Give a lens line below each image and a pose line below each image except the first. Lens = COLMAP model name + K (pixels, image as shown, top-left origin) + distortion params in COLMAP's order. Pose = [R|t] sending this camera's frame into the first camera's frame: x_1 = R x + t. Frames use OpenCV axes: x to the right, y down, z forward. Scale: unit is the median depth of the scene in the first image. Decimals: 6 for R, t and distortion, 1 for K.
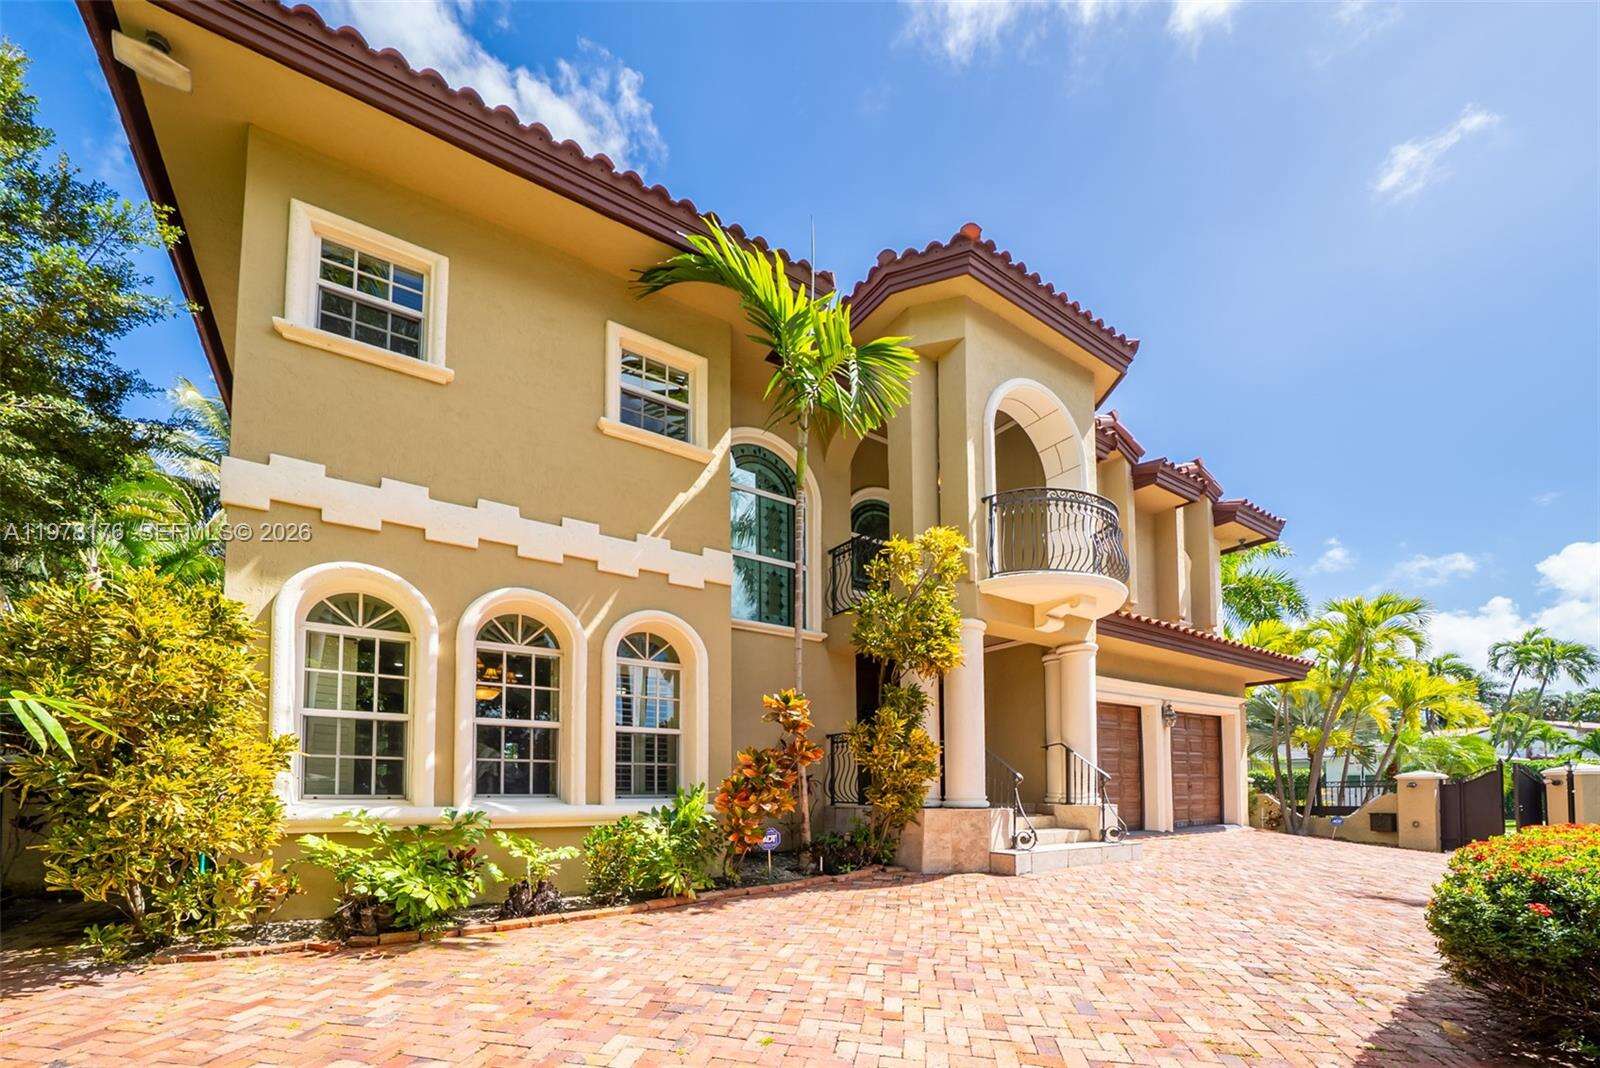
lens RADIAL K [[587.1, 0, 803.4], [0, 587.1, 426.0], [0, 0, 1]] dist [-0.002281, -0.000194]
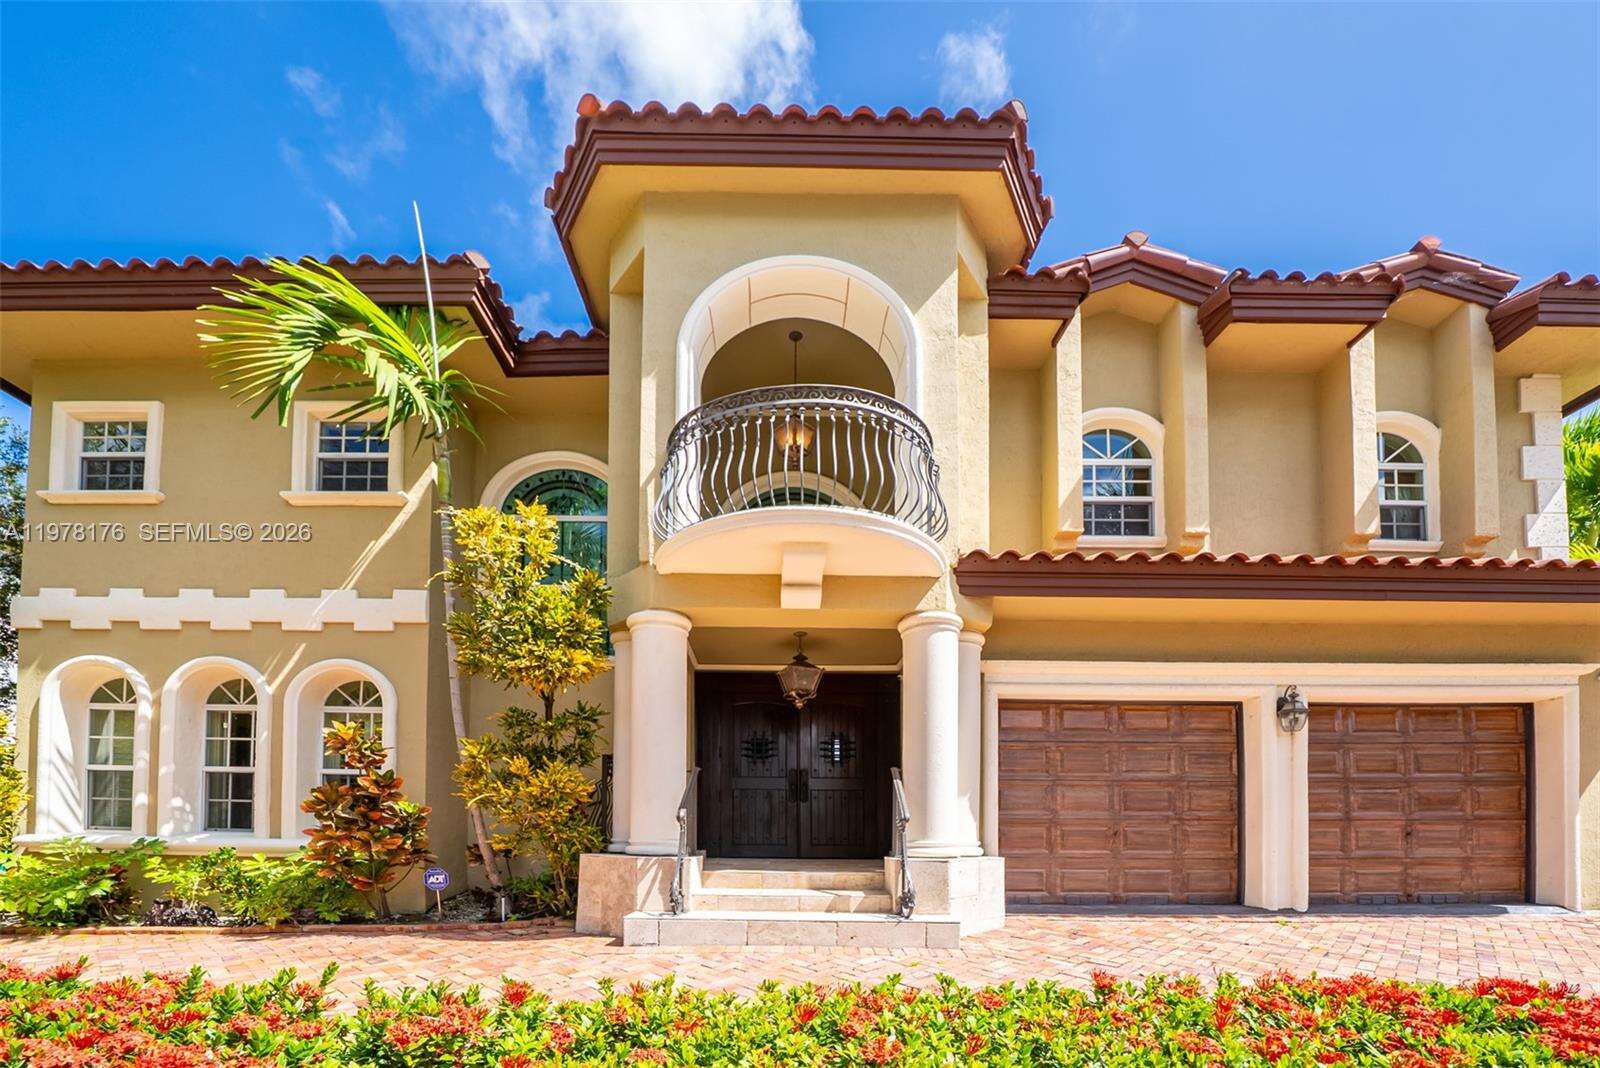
lens RADIAL K [[582.2, 0, 801.2], [0, 582.2, 545.0], [0, 0, 1]] dist [0.000250, -0.004107]
pose [[0.821404, -0.244225, -0.515411, 0.917725], [0.290981, 0.956672, 0.010419, 0.330026], [0.490535, -0.158533, 0.856880, 0.533616]]
